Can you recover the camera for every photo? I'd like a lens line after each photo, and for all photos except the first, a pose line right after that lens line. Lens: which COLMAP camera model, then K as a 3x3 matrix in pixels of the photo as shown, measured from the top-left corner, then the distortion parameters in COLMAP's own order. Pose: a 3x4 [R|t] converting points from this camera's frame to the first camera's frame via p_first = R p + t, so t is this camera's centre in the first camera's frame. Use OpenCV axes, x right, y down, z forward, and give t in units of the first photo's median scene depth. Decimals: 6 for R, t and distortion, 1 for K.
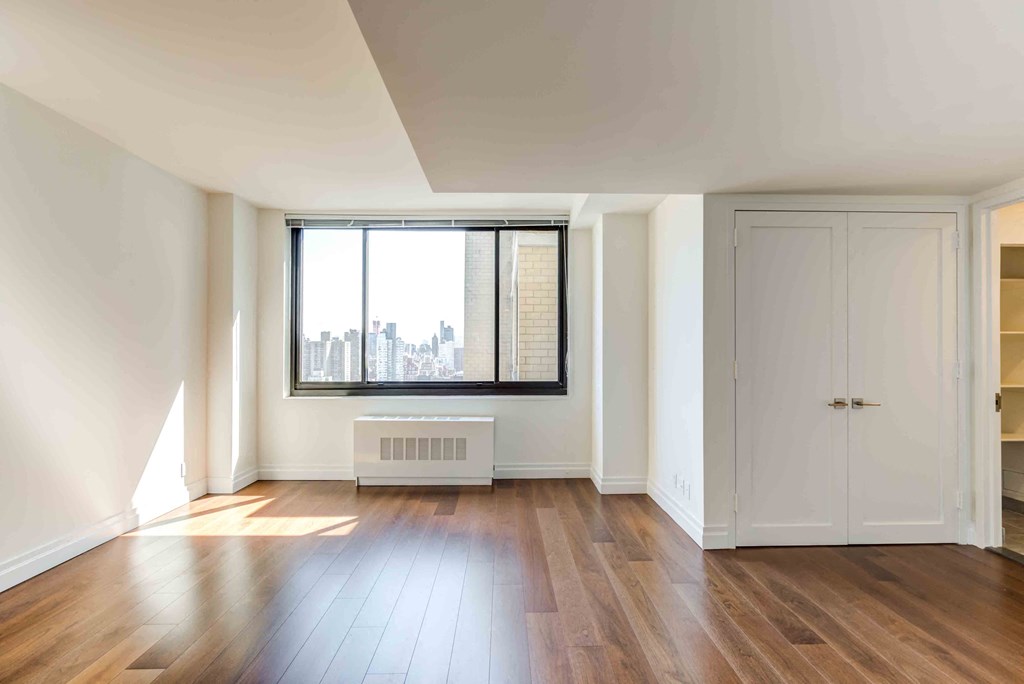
lens RADIAL K [[470.7, 0, 513.7], [0, 470.7, 346.3], [0, 0, 1]] dist [0.002598, 0.002251]
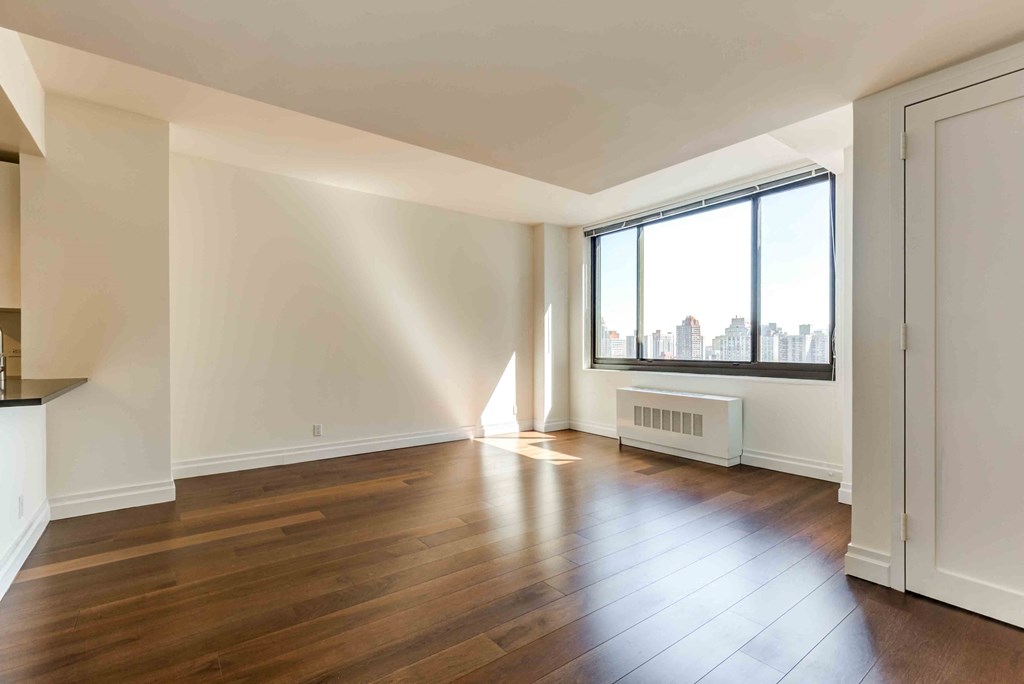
lens RADIAL K [[470.7, 0, 519.2], [0, 470.7, 343.2], [0, 0, 1]] dist [0.002598, 0.002251]
pose [[0.593203, -0.003369, -0.805046, 0.479285], [0.006312, 0.999980, 0.000467, 0.038082], [0.805028, -0.005358, 0.593212, 0.085967]]
